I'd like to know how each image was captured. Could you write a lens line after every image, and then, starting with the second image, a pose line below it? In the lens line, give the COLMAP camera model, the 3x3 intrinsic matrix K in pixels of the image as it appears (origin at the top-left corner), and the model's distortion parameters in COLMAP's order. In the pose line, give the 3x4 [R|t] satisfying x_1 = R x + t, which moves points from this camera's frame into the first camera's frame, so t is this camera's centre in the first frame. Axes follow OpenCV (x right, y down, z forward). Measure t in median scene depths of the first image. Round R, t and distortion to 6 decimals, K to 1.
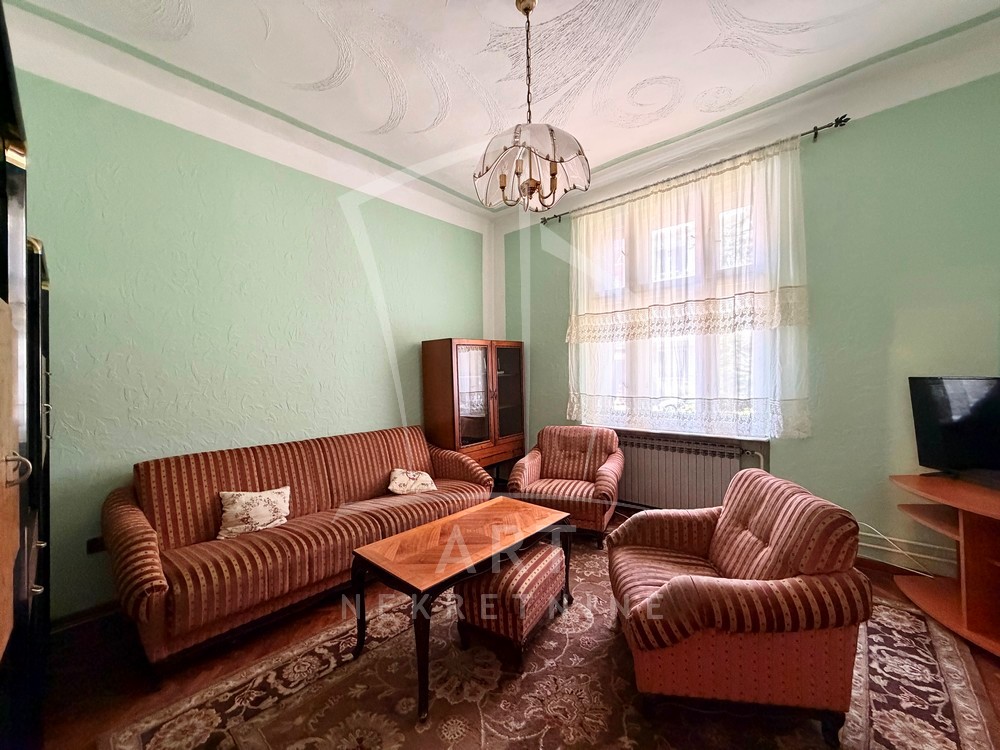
lens RADIAL K [[397.1, 0, 495.8], [0, 397.1, 377.2], [0, 0, 1]] dist [-0.001486, -0.000234]
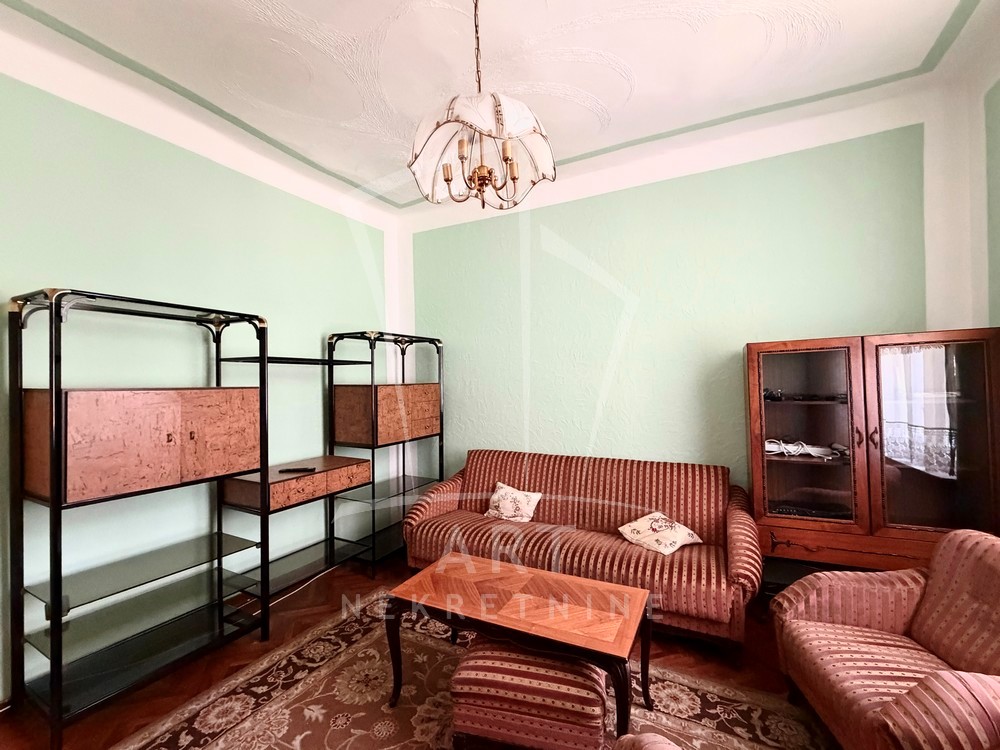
lens RADIAL K [[430.8, 0, 505.1], [0, 430.8, 390.6], [0, 0, 1]] dist [0.000111, 0.000128]
pose [[0.268603, 0.030149, -0.962779, 0.521215], [0.006121, 0.999436, 0.033005, -0.053129], [0.963231, -0.014758, 0.268267, 0.462989]]
